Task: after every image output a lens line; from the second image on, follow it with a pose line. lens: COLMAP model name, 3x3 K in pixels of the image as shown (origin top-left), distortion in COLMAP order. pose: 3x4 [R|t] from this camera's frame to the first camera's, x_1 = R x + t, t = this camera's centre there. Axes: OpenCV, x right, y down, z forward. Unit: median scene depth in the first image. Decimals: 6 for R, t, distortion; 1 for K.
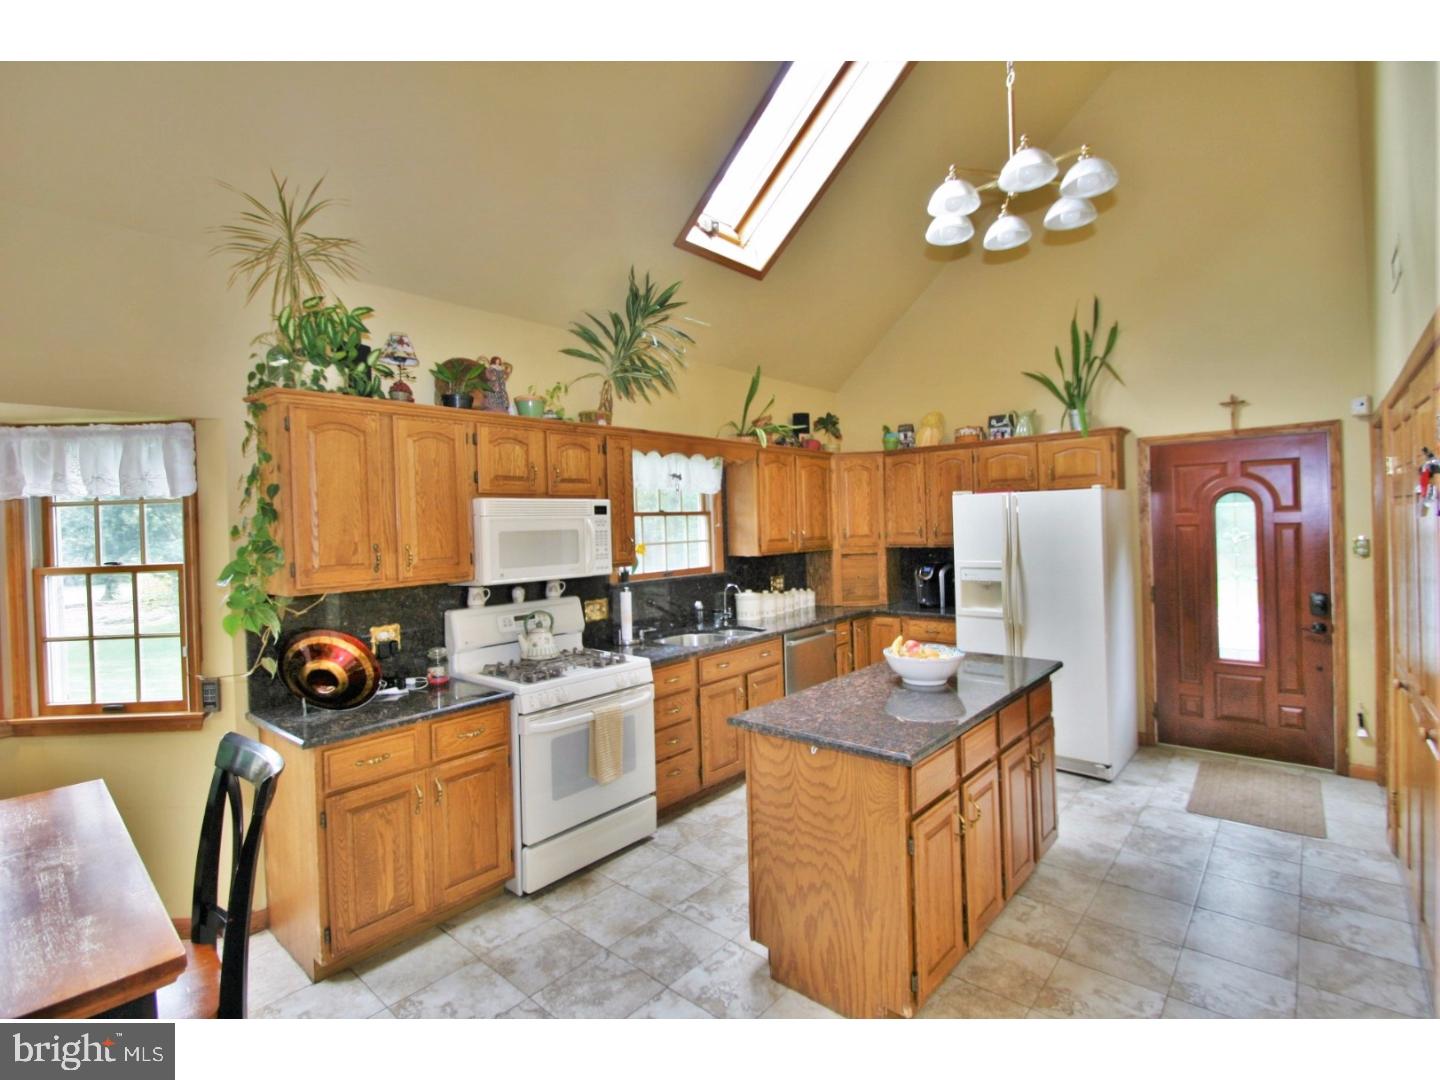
lens RADIAL K [[671.5, 0, 720.1], [0, 671.5, 541.2], [0, 0, 1]] dist [-0.000956, -0.006959]
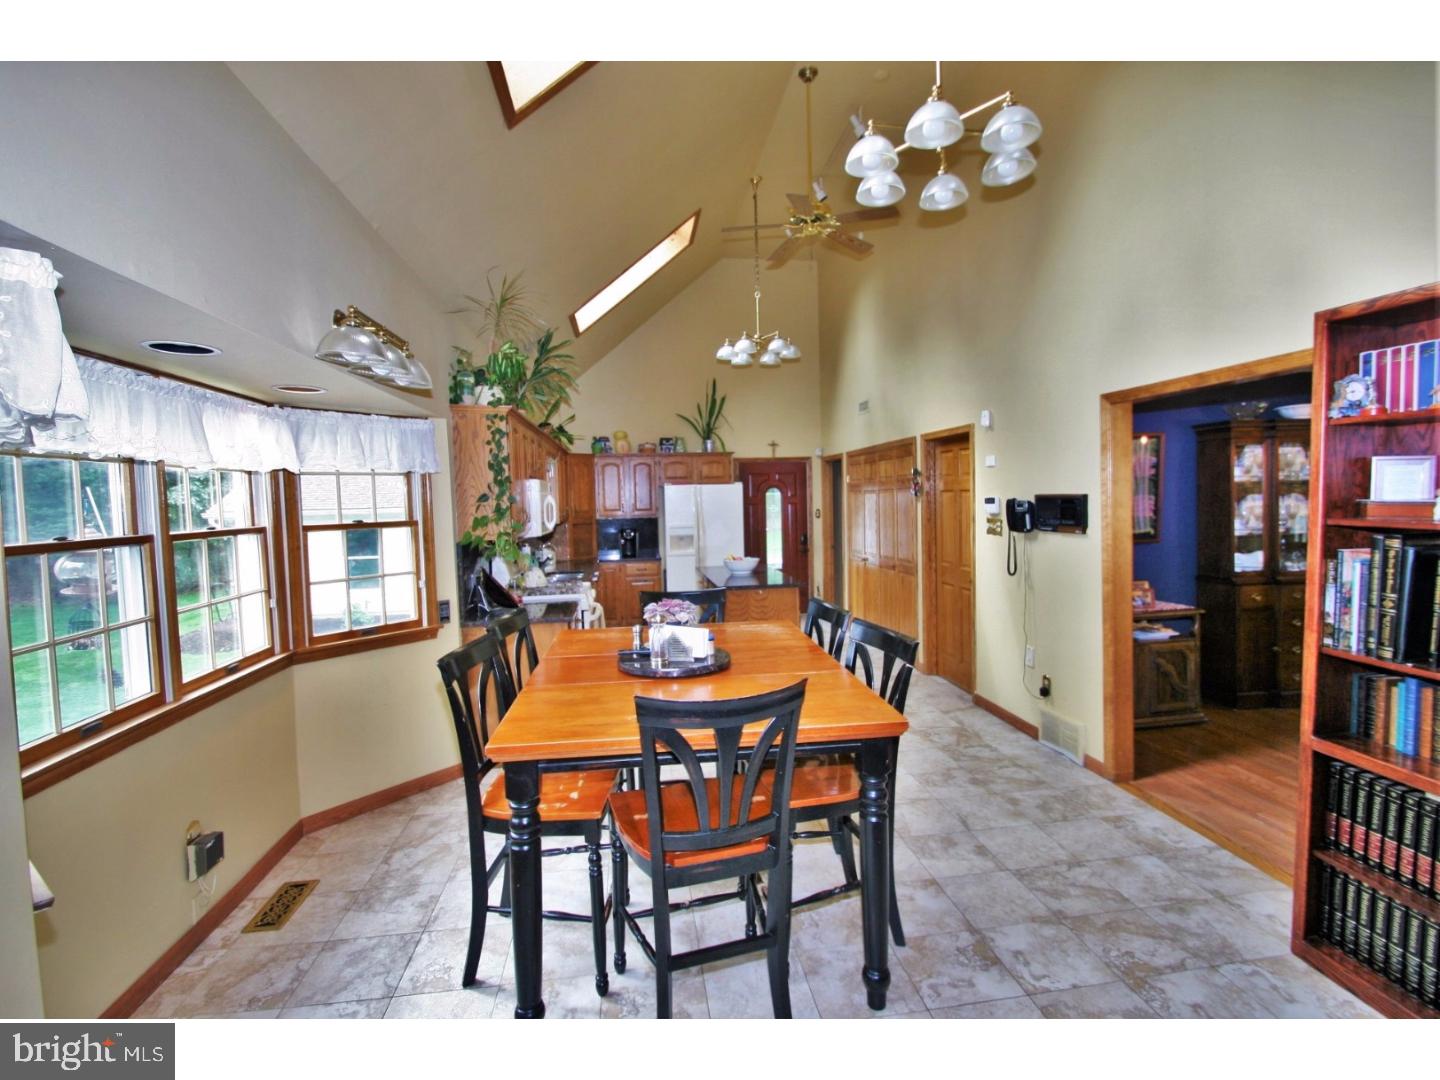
lens RADIAL K [[671.5, 0, 714.7], [0, 671.5, 526.3], [0, 0, 1]] dist [-0.000956, -0.006959]
pose [[0.662490, -0.018638, 0.748839, -0.814090], [0.026730, 0.999642, 0.001233, 0.034297], [-0.748594, 0.019200, 0.662751, -0.208070]]
